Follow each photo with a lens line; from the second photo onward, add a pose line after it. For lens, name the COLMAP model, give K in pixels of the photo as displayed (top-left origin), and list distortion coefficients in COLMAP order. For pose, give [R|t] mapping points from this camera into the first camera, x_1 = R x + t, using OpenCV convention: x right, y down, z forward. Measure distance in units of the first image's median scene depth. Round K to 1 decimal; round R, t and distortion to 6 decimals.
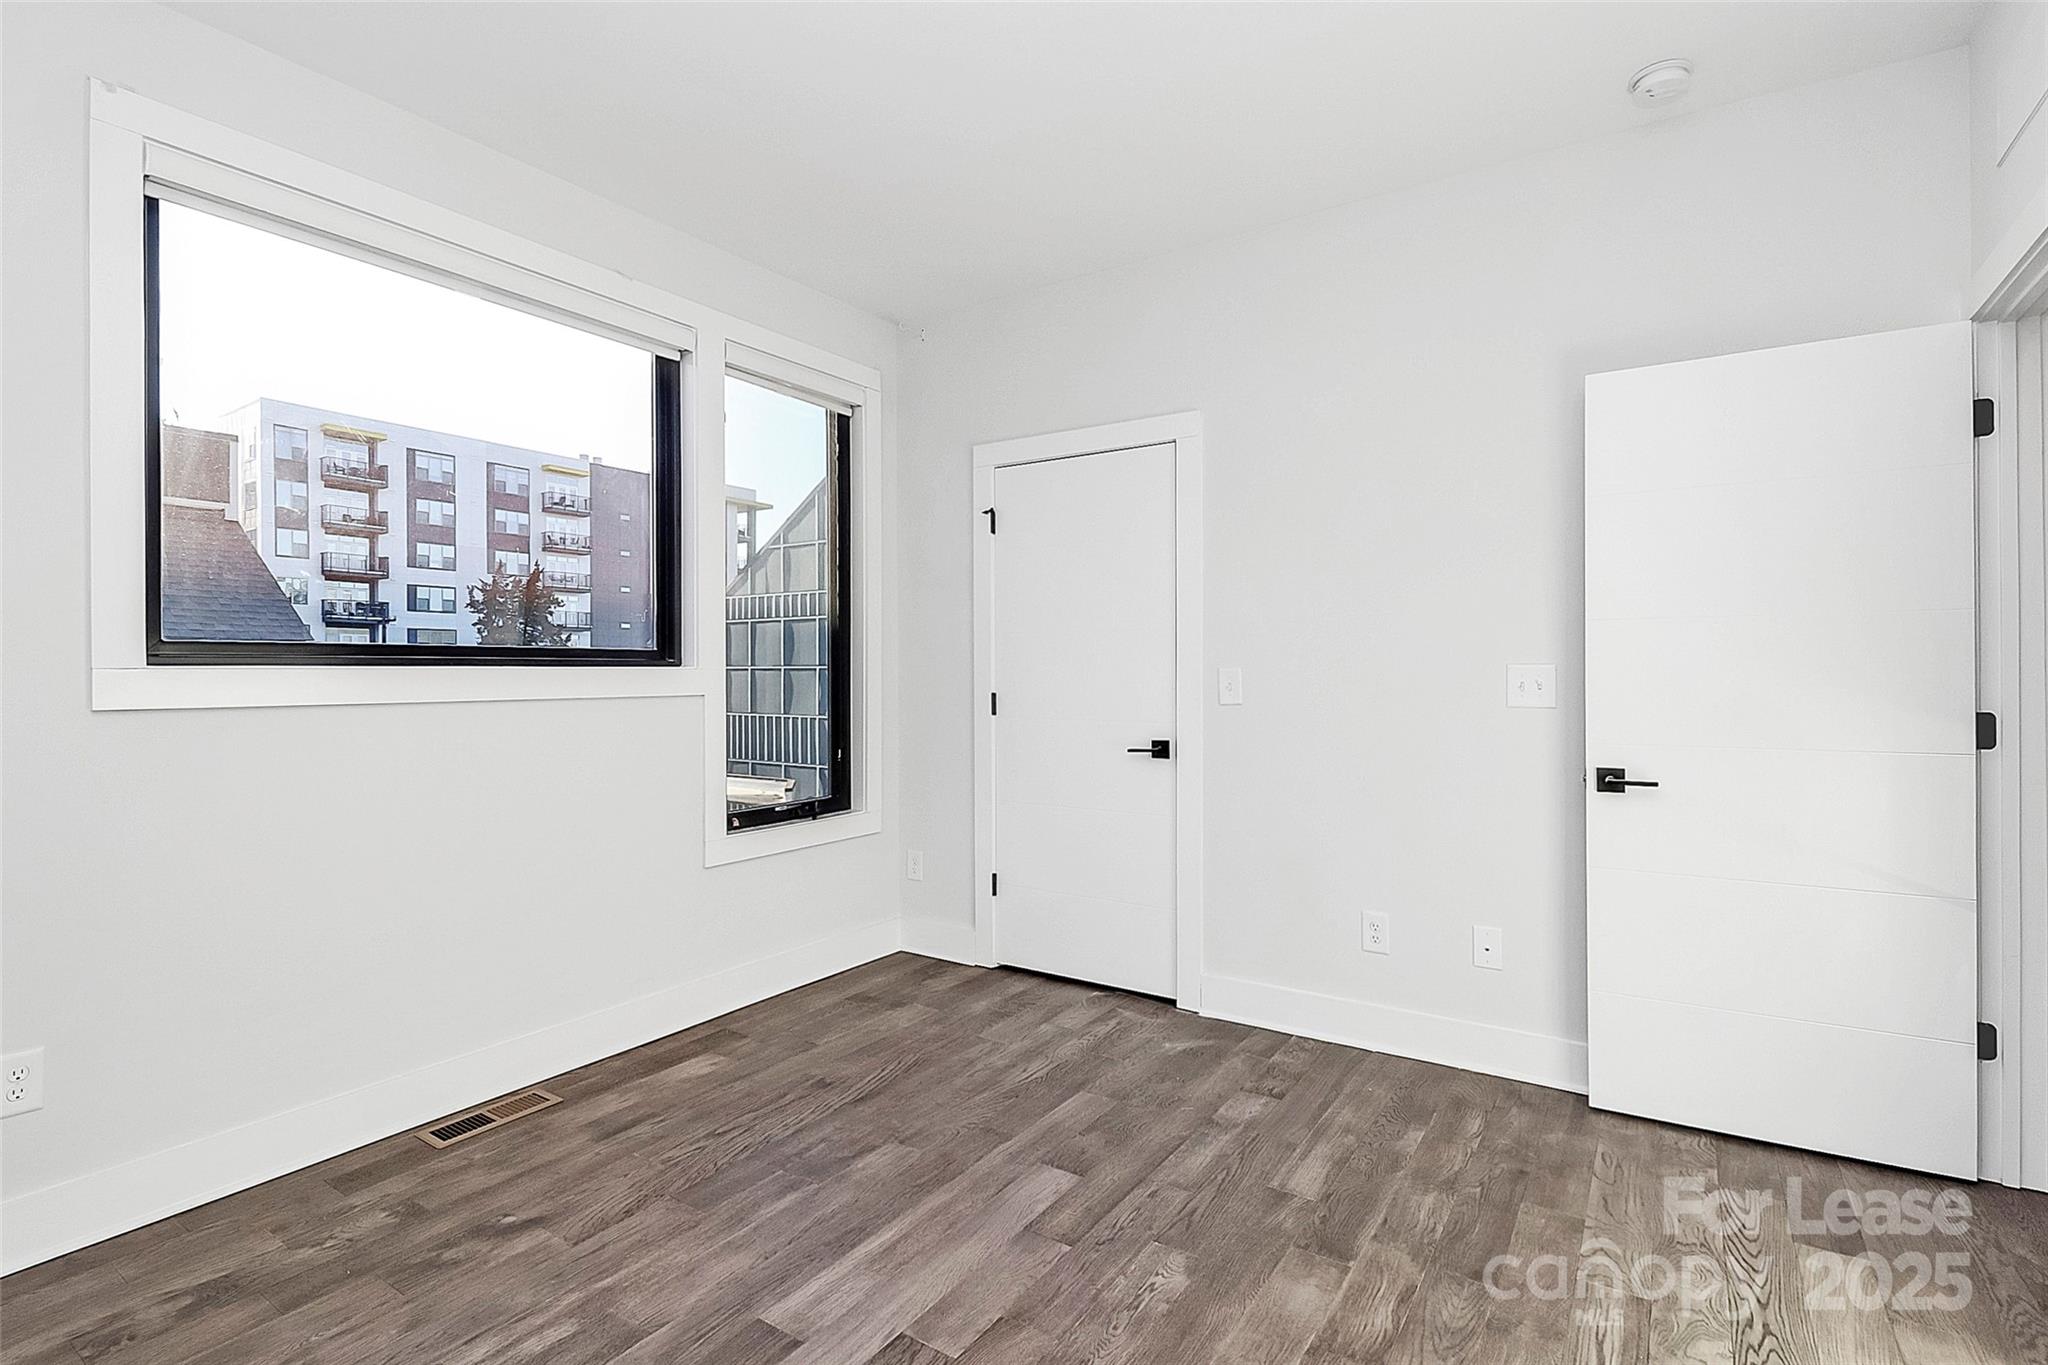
lens RADIAL K [[992.9, 0, 1027.1], [0, 992.9, 666.6], [0, 0, 1]] dist [-0.001722, -0.001435]
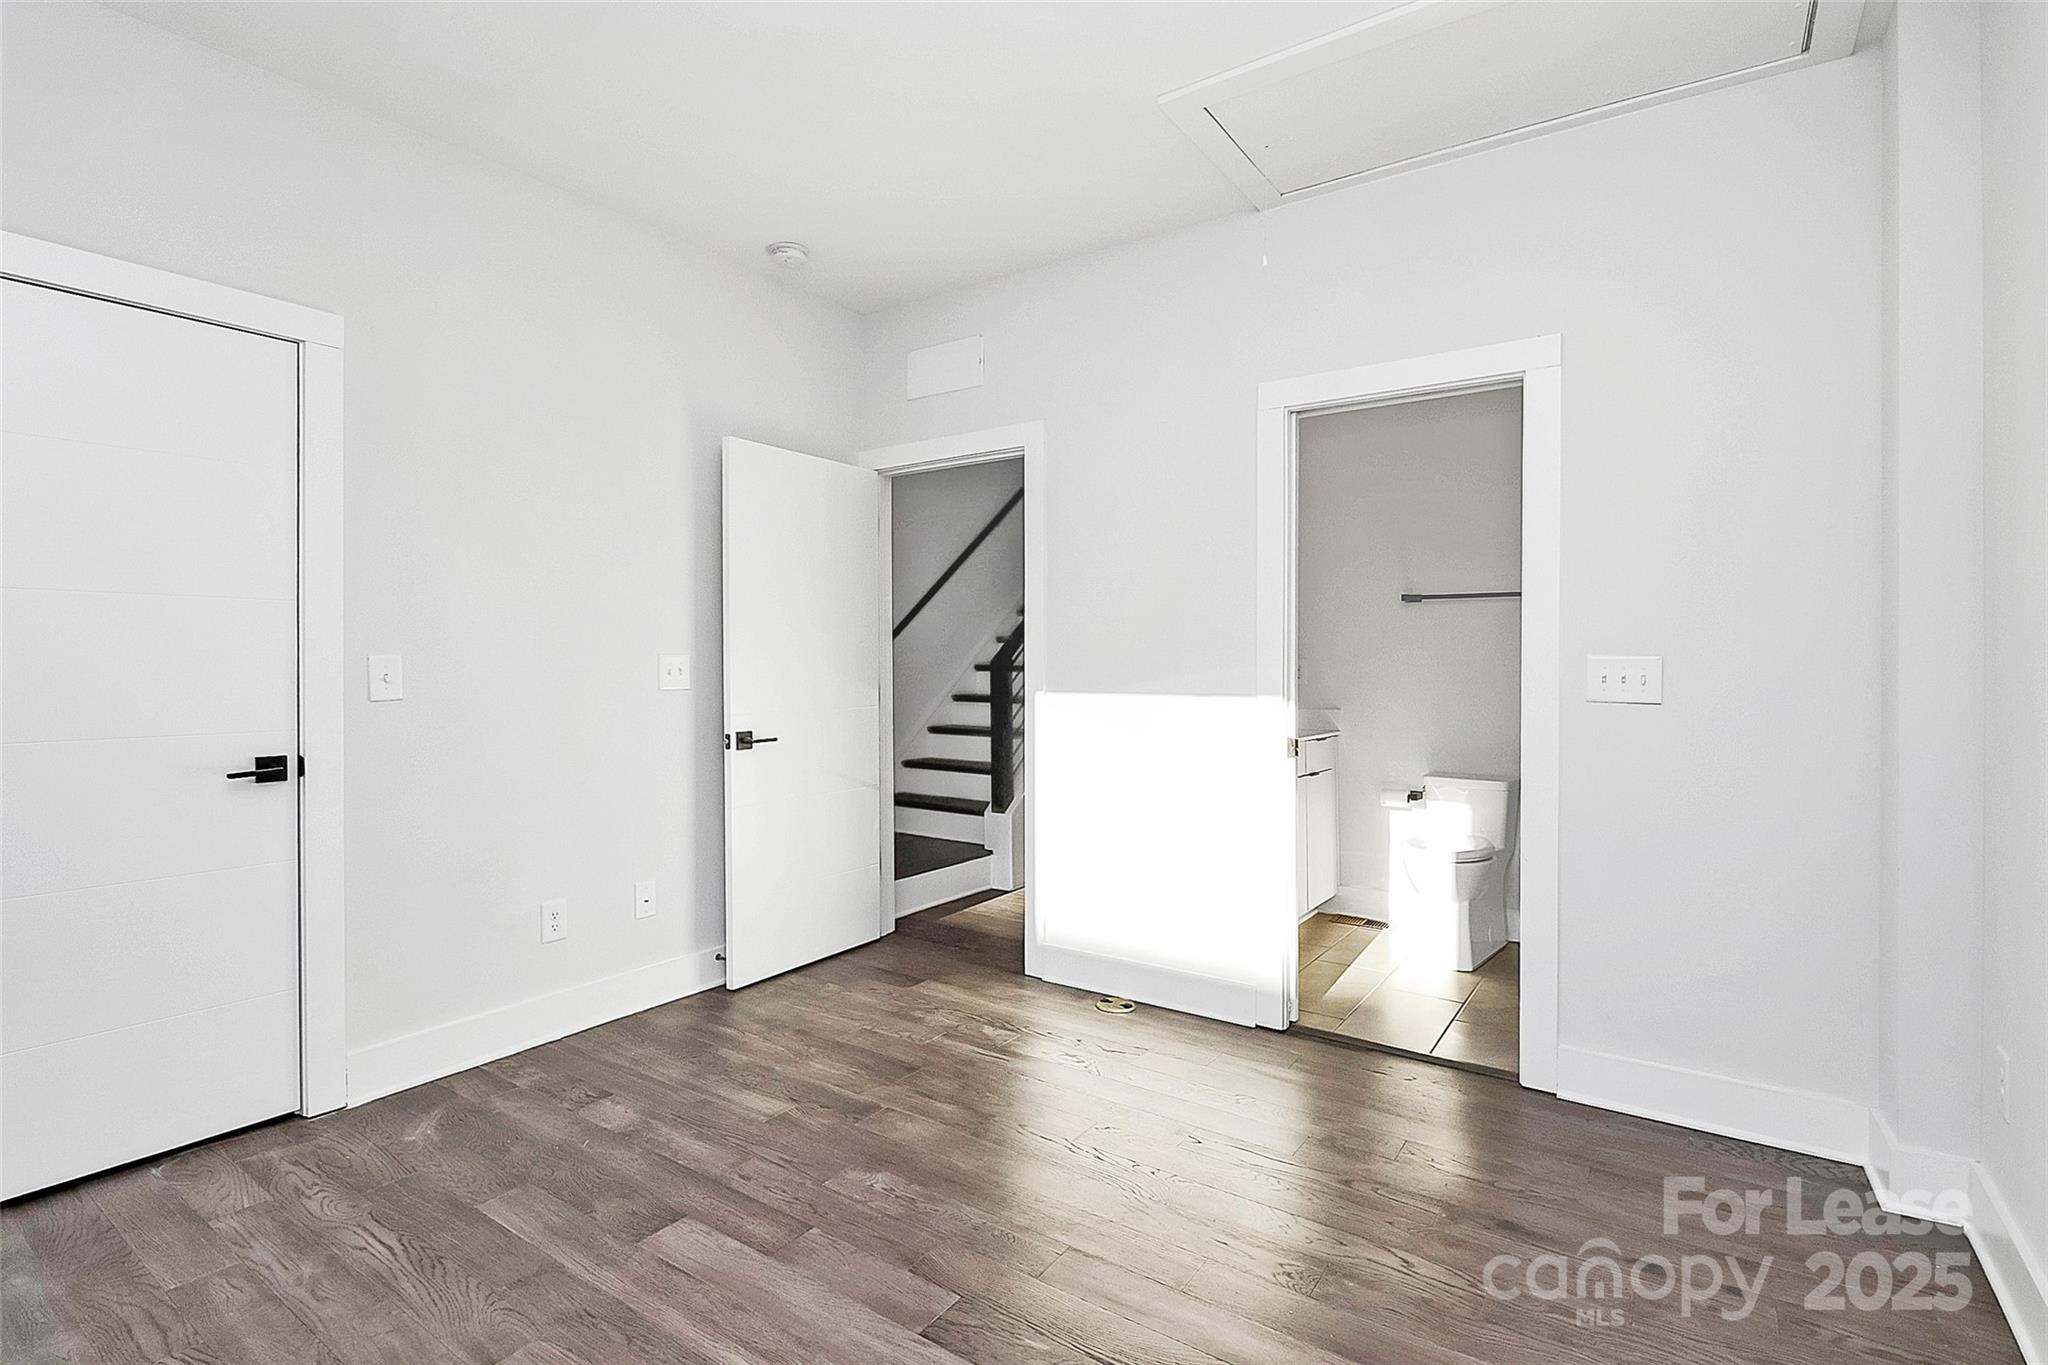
lens RADIAL K [[992.9, 0, 1027.1], [0, 992.9, 666.6], [0, 0, 1]] dist [-0.001722, -0.001435]
pose [[0.005441, -0.005969, 0.999967, -0.697789], [-0.004325, 0.999973, 0.005992, 0.004468], [-0.999976, -0.004357, 0.005415, 0.565531]]
